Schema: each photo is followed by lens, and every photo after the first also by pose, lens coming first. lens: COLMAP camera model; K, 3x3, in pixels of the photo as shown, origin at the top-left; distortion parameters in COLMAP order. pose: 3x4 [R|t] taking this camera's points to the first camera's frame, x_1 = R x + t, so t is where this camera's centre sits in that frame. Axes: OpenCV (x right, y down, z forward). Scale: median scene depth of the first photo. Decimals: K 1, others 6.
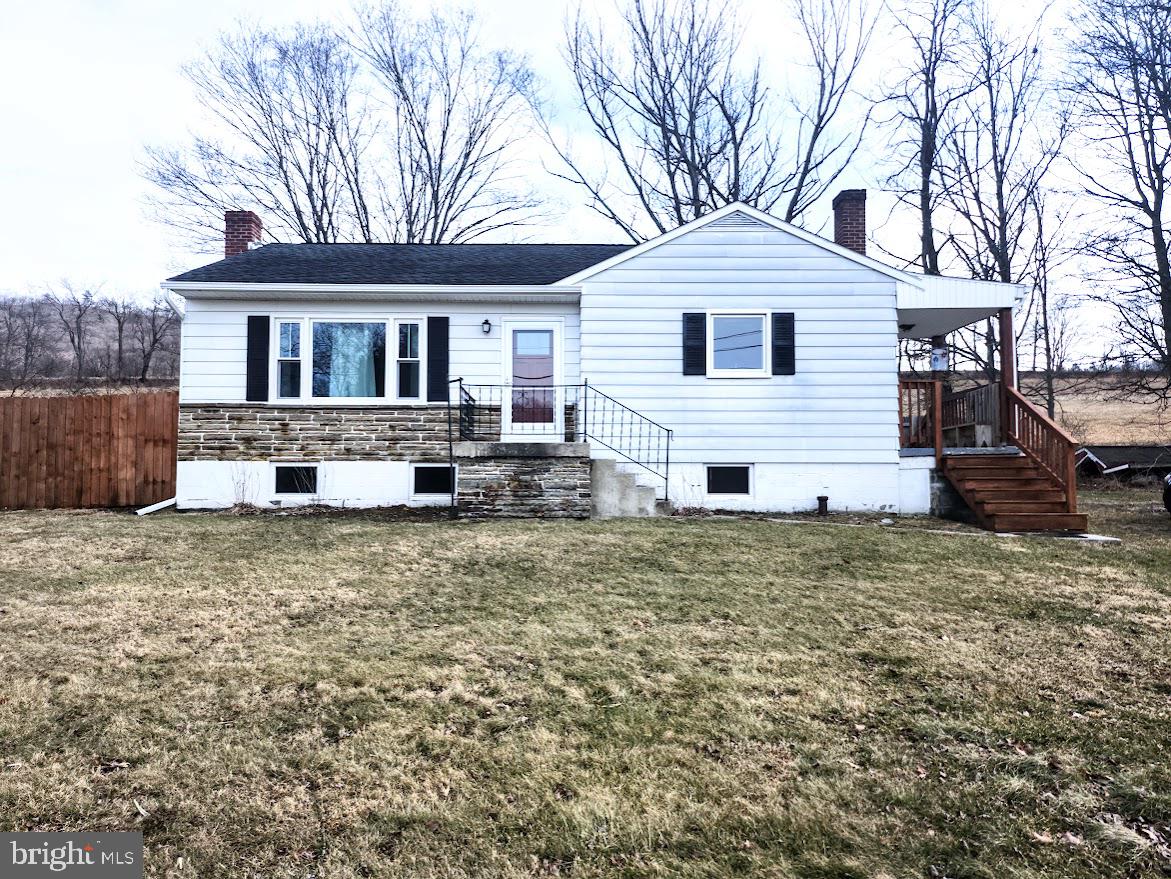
lens RADIAL K [[827.6, 0, 585.5], [0, 827.6, 439.5], [0, 0, 1]] dist [0.077212, -0.076182]
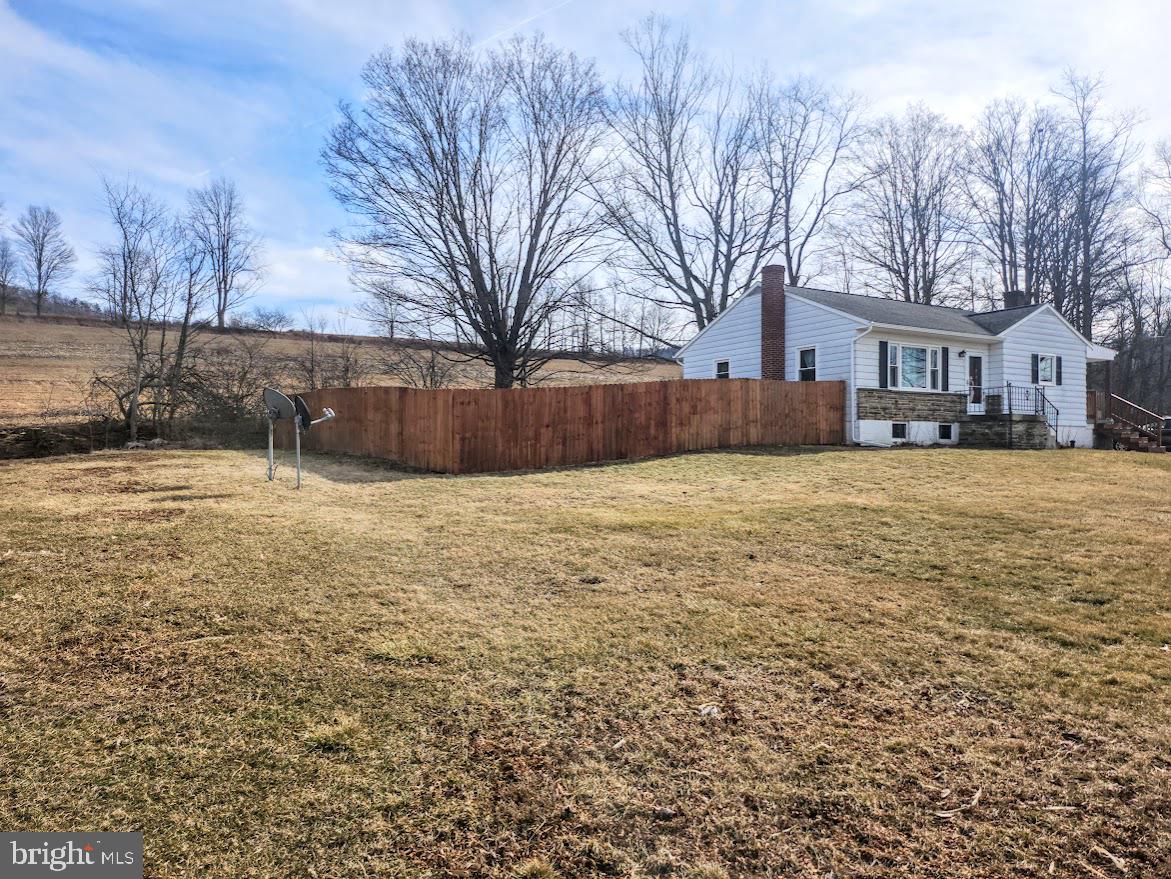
lens RADIAL K [[827.6, 0, 585.5], [0, 827.6, 439.5], [0, 0, 1]] dist [0.077212, -0.076182]
pose [[0.854629, 0.006844, 0.519193, -1.924413], [-0.028326, 0.999039, 0.033457, 0.025031], [-0.518465, -0.043300, 0.854002, -0.242774]]
